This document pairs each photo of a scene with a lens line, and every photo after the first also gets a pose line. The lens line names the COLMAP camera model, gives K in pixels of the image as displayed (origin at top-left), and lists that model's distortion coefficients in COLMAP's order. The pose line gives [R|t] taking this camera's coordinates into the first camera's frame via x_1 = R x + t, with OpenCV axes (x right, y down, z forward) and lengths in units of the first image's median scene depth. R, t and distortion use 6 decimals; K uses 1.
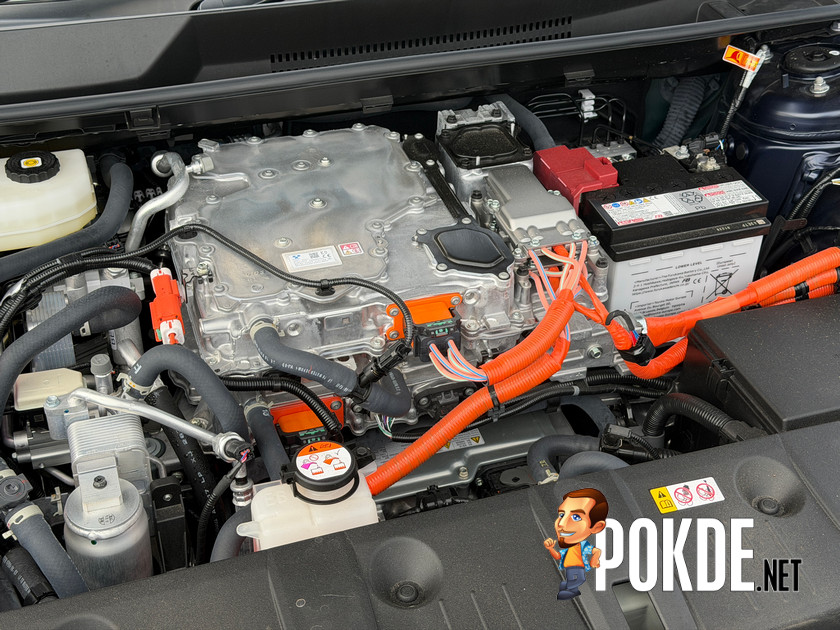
lens RADIAL K [[1146.1, 0, 420.6], [0, 1146.1, 312.9], [0, 0, 1]] dist [0.090813, 0.000000]
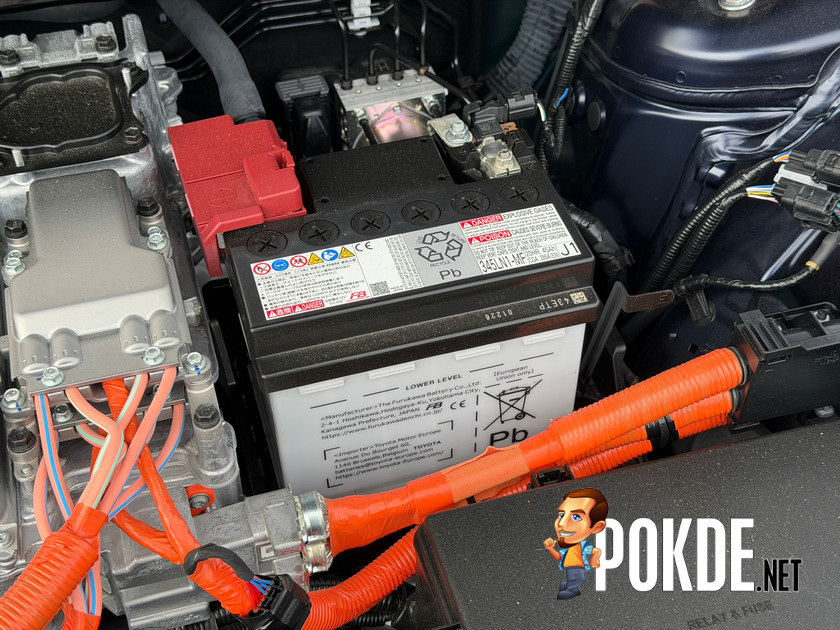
lens RADIAL K [[1146.1, 0, 427.6], [0, 1146.1, 335.5], [0, 0, 1]] dist [0.090813, 0.000000]
pose [[0.999589, 0.009447, -0.027082, 0.241730], [-0.004754, 0.985707, 0.168399, -0.143917], [0.028286, -0.168201, 0.985347, 0.510750]]
